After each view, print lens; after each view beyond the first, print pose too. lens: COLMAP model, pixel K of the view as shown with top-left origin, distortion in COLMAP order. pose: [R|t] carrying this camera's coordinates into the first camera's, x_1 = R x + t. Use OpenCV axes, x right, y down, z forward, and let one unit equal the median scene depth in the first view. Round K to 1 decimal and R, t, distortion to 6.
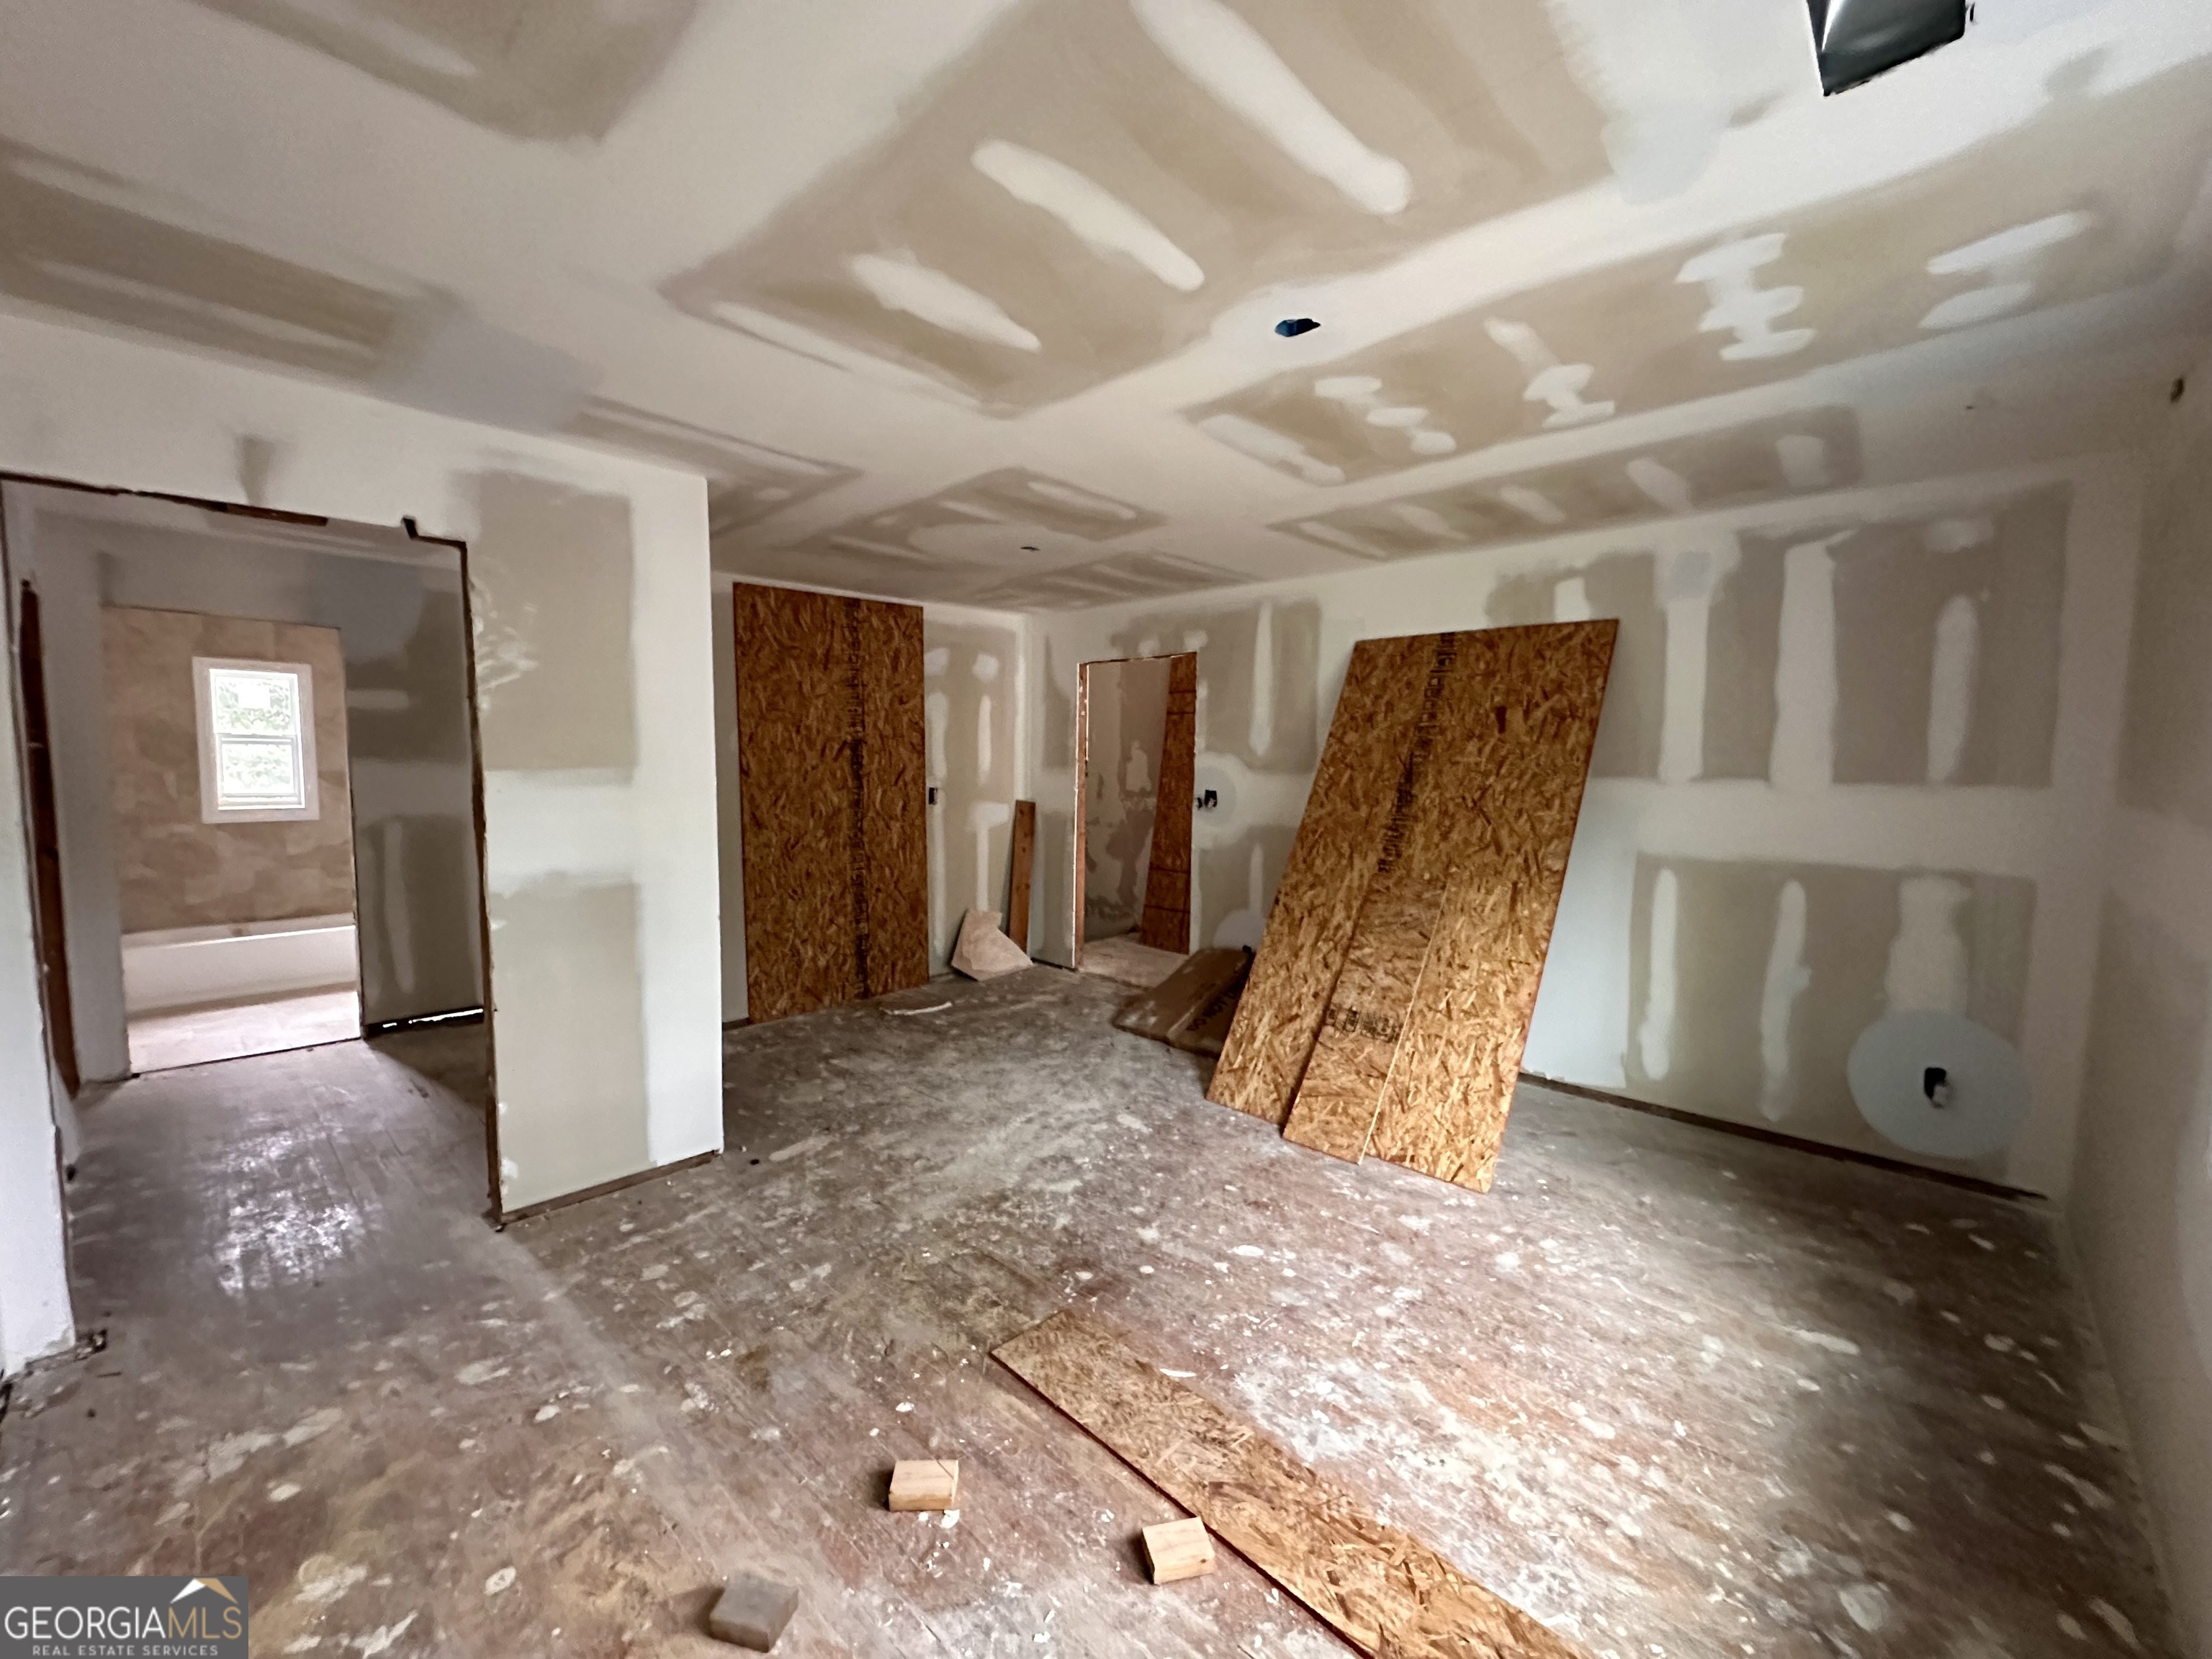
lens RADIAL K [[883.6, 0, 1105.1], [0, 883.6, 821.9], [0, 0, 1]] dist [-0.006120, 0.000433]
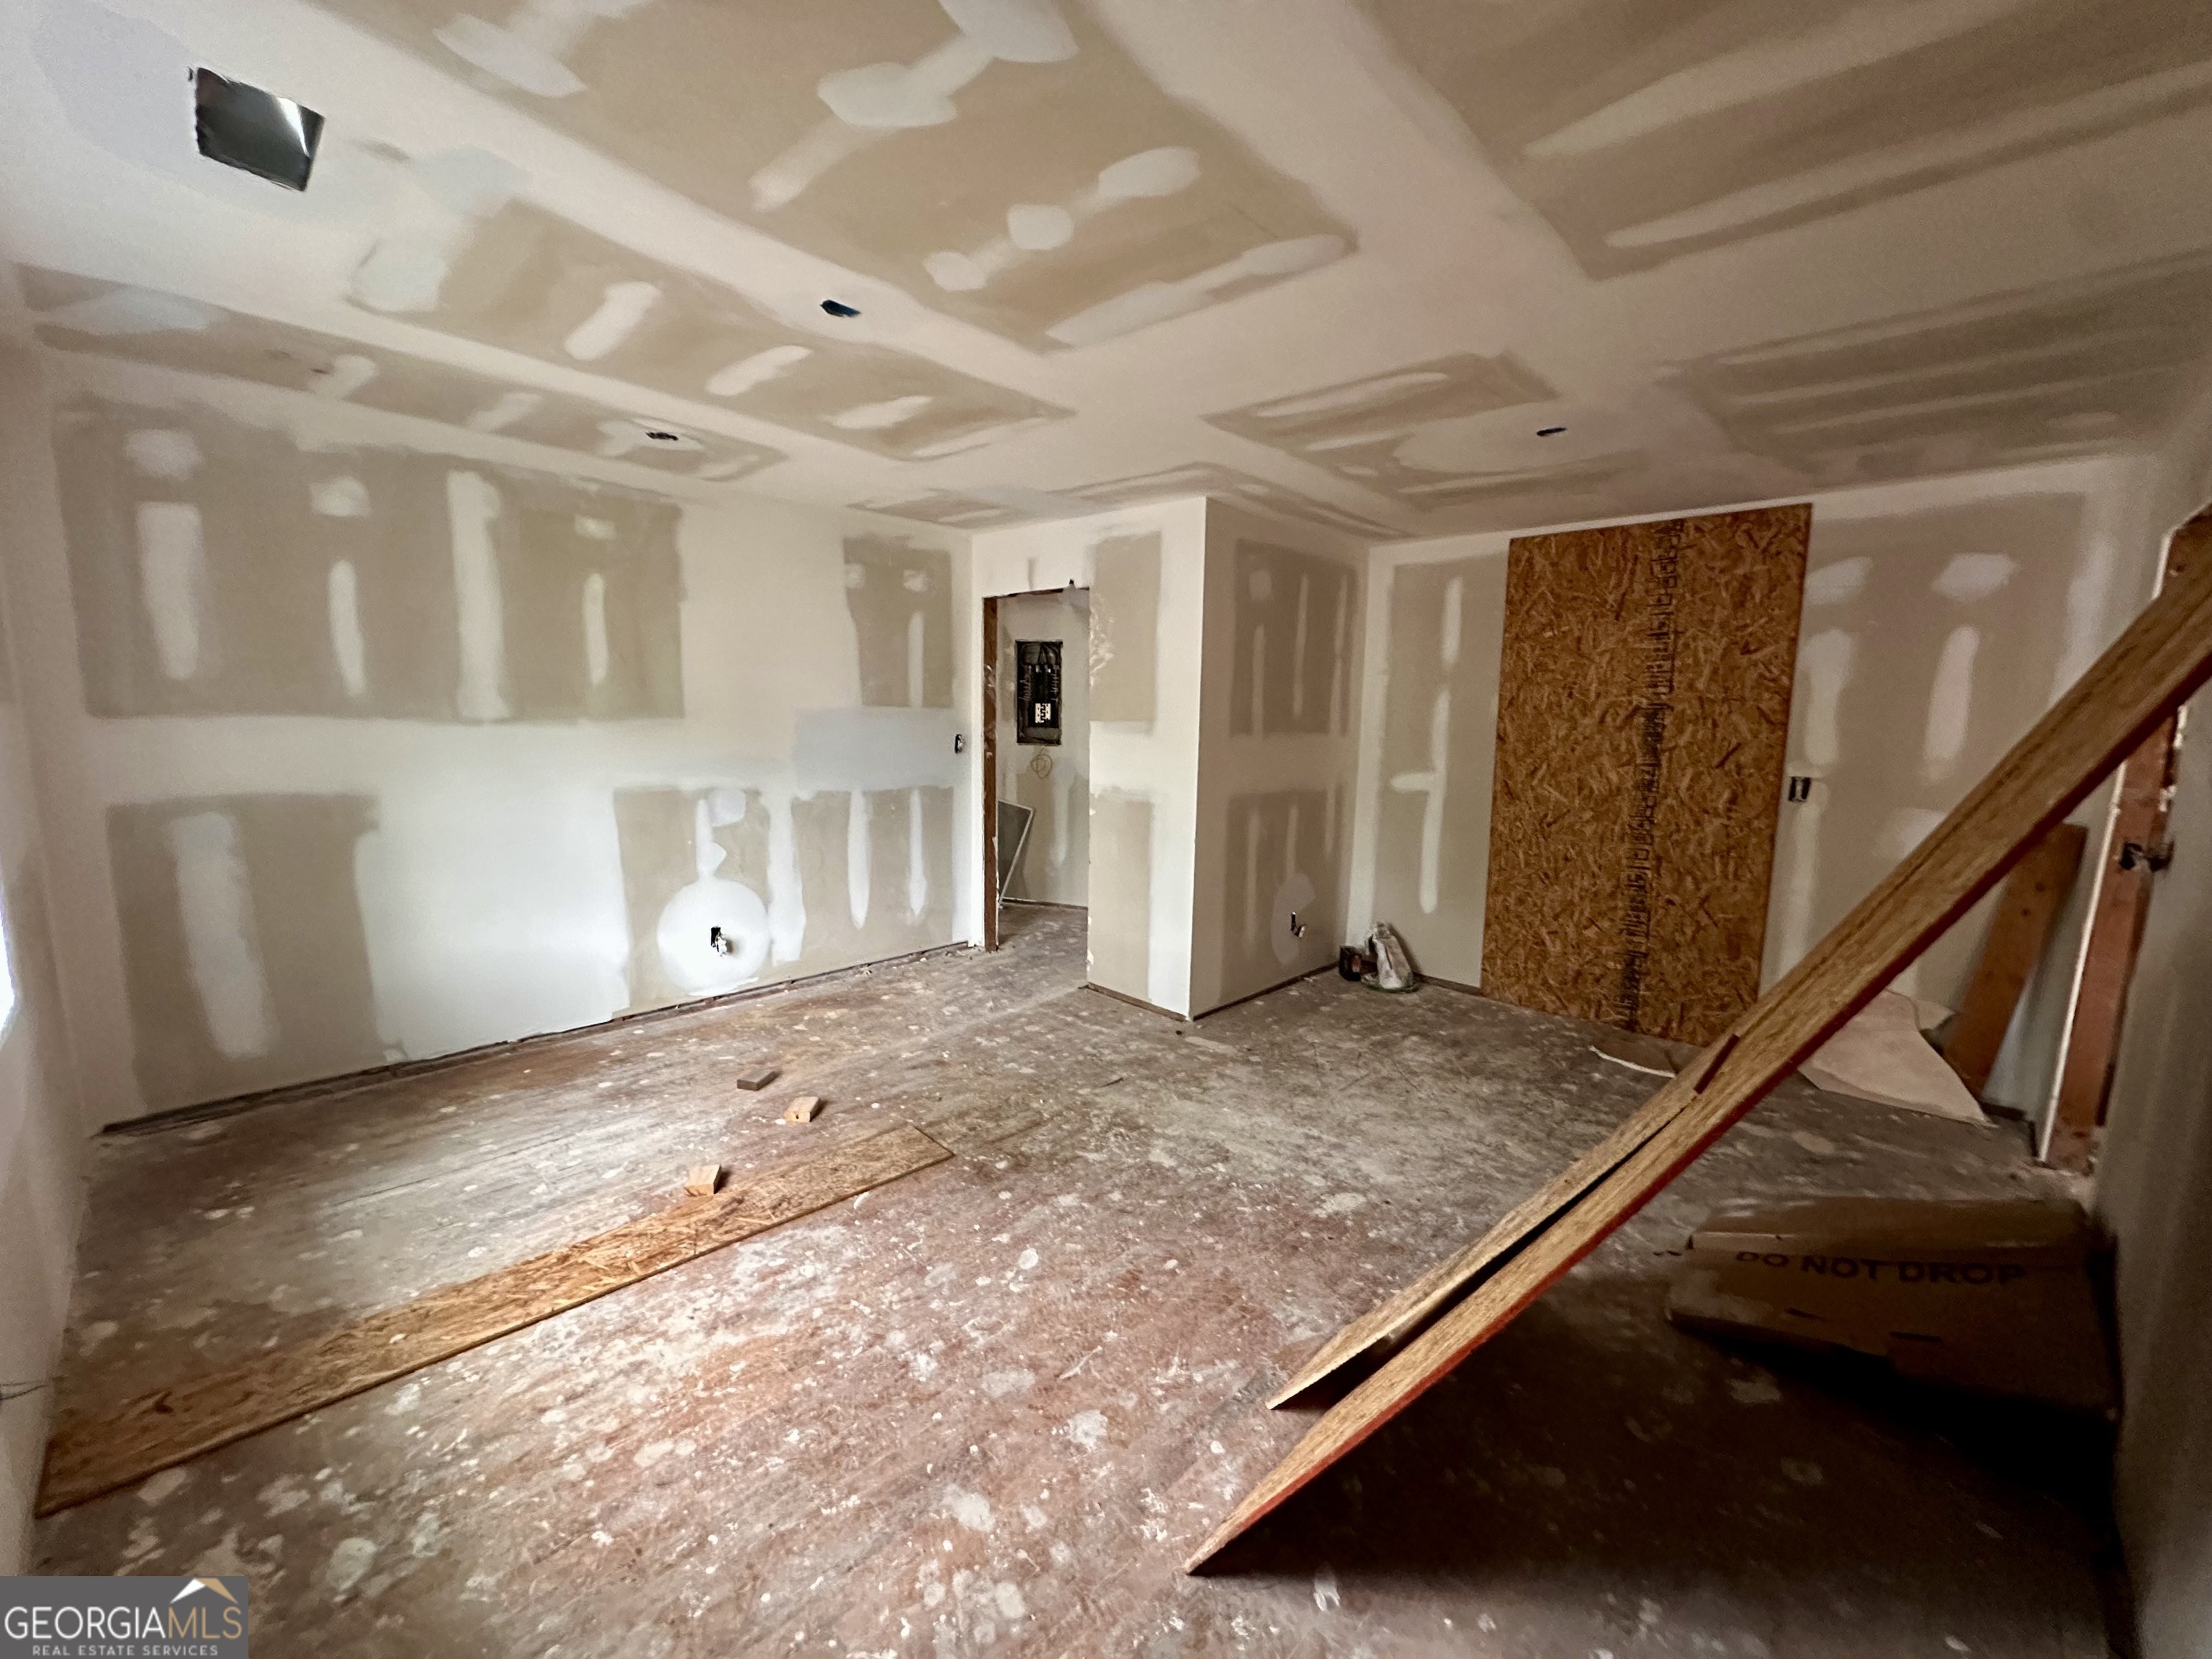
lens RADIAL K [[883.6, 0, 1098.4], [0, 883.6, 821.7], [0, 0, 1]] dist [-0.006120, 0.000433]
pose [[-0.011624, 0.129310, -0.991536, 1.065746], [-0.096185, 0.986860, 0.129828, -0.093147], [0.995296, 0.096880, 0.000967, 1.081273]]
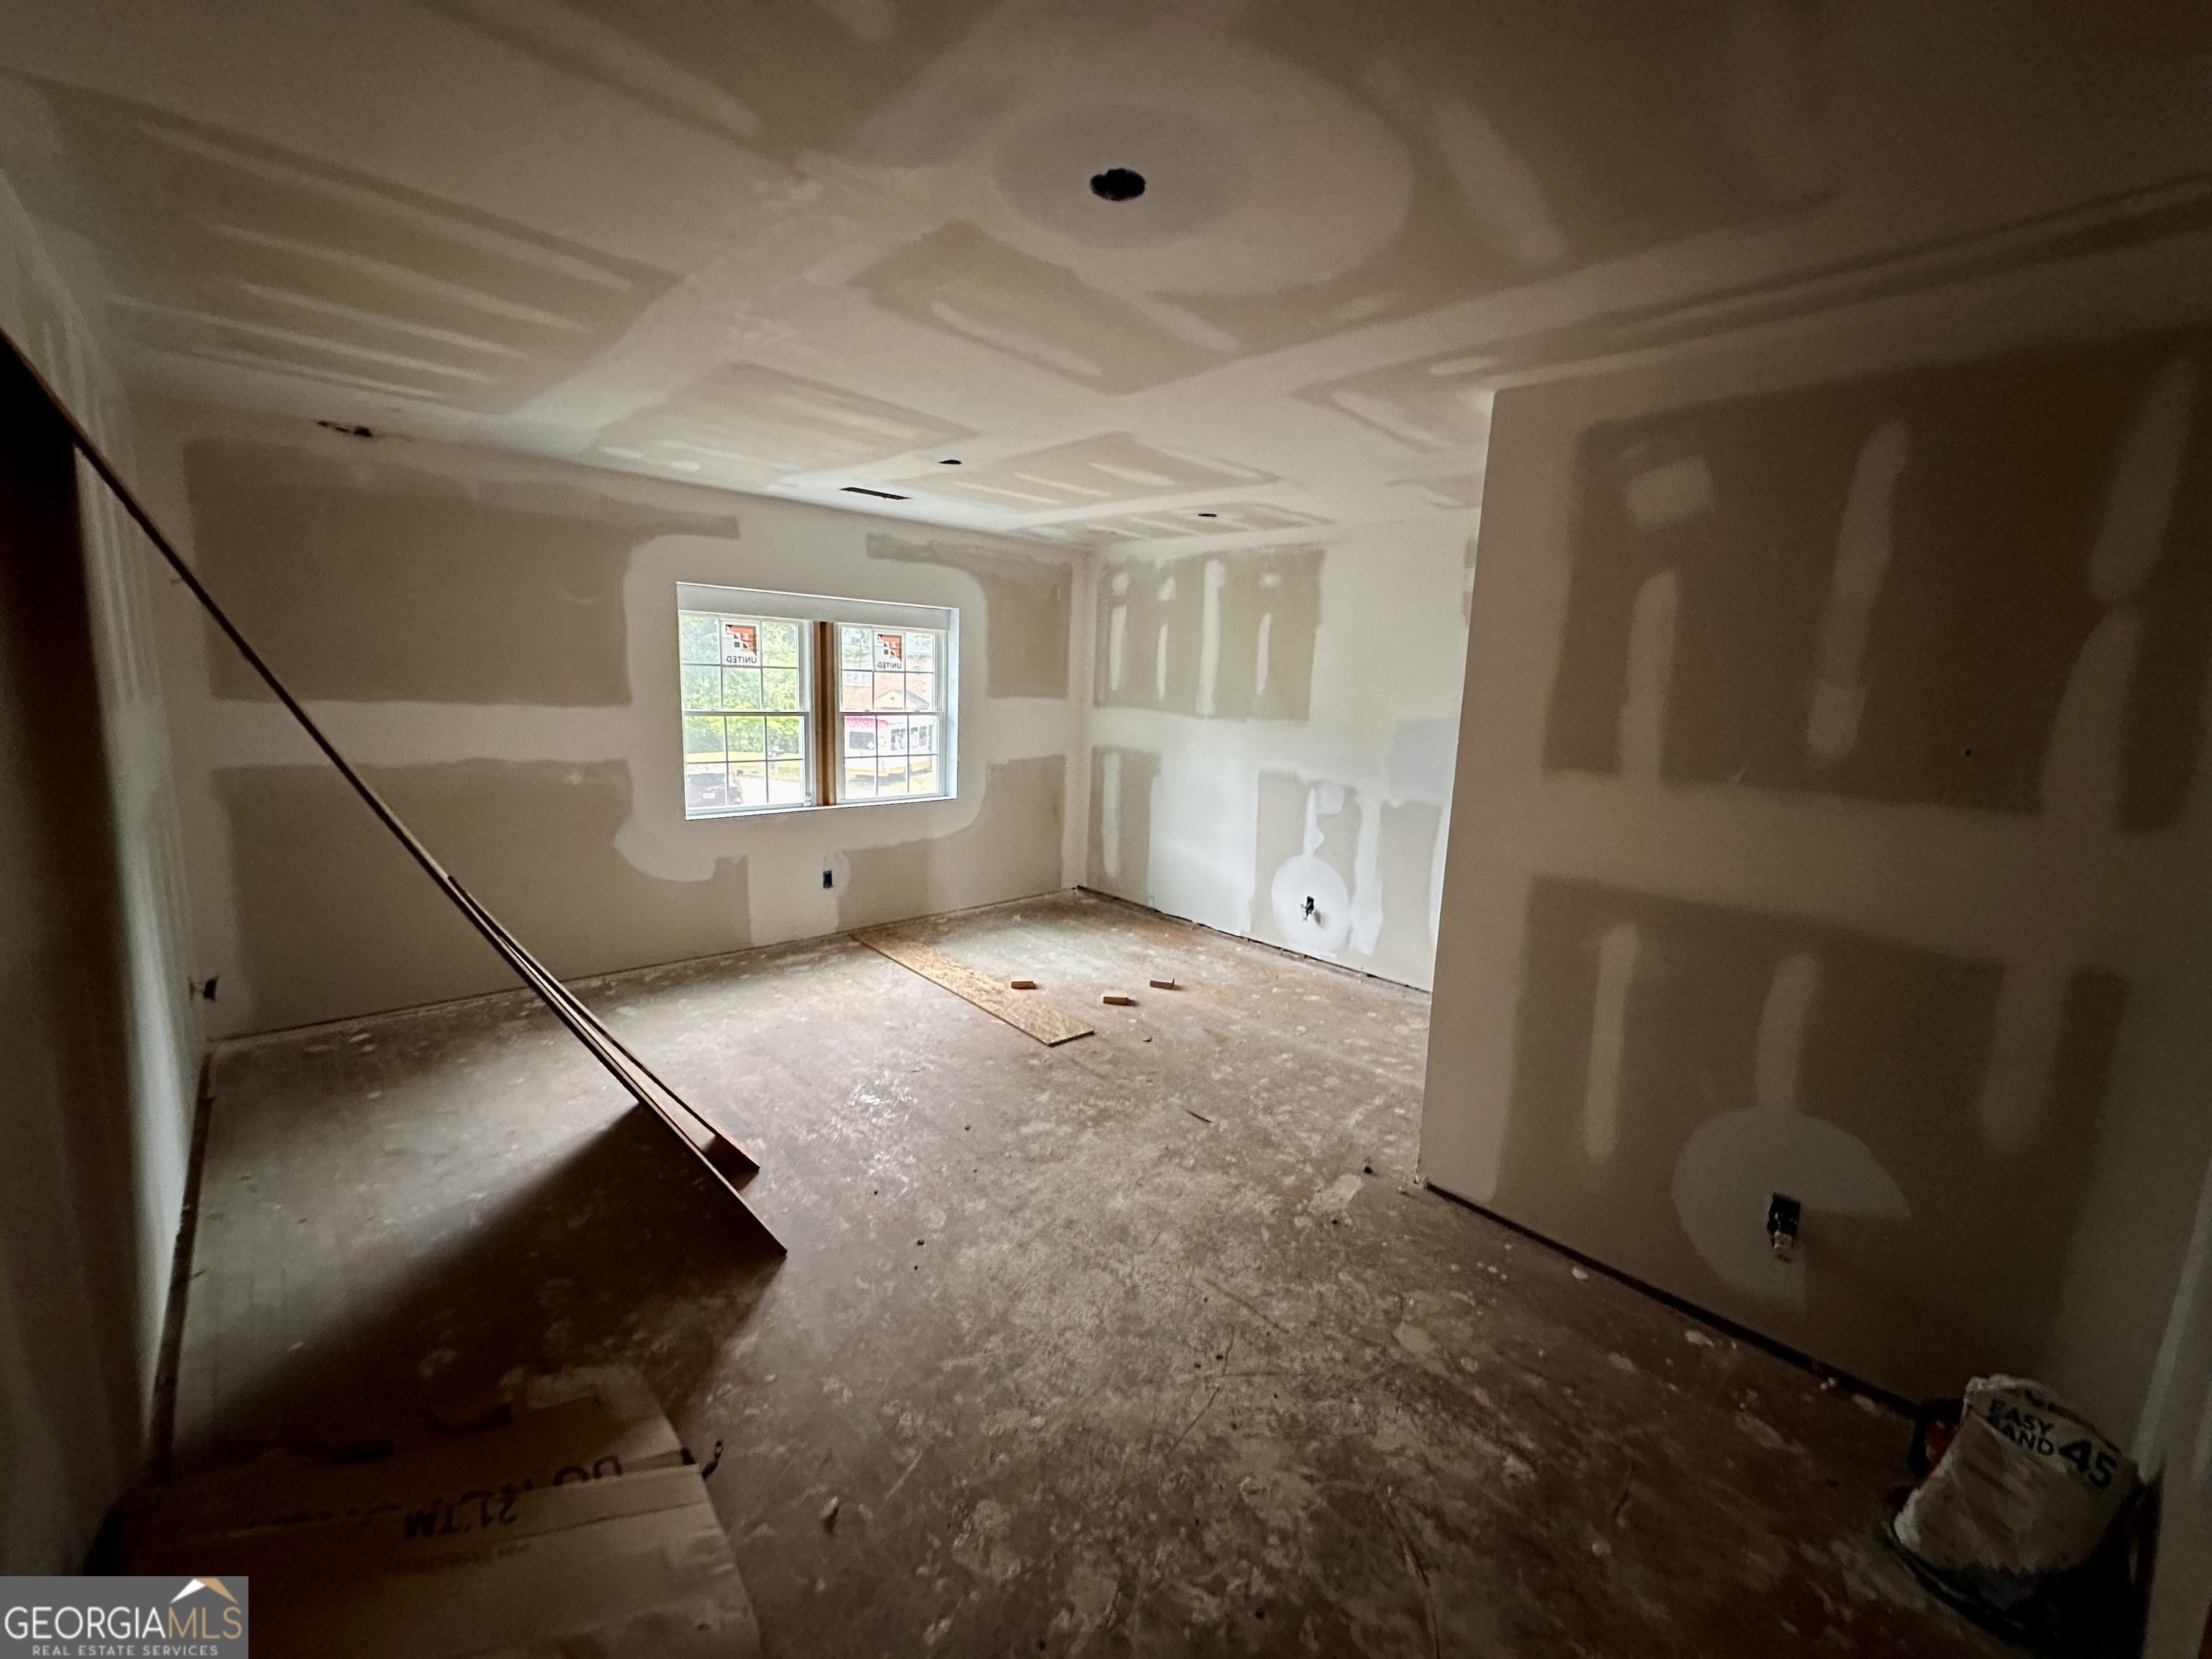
lens RADIAL K [[883.6, 0, 1100.6], [0, 883.6, 826.0], [0, 0, 1]] dist [-0.006120, 0.000433]
pose [[-0.996858, -0.057580, 0.054388, -0.188888], [-0.043629, 0.972286, 0.229690, -0.204161], [-0.066107, 0.226595, -0.971743, 2.319770]]
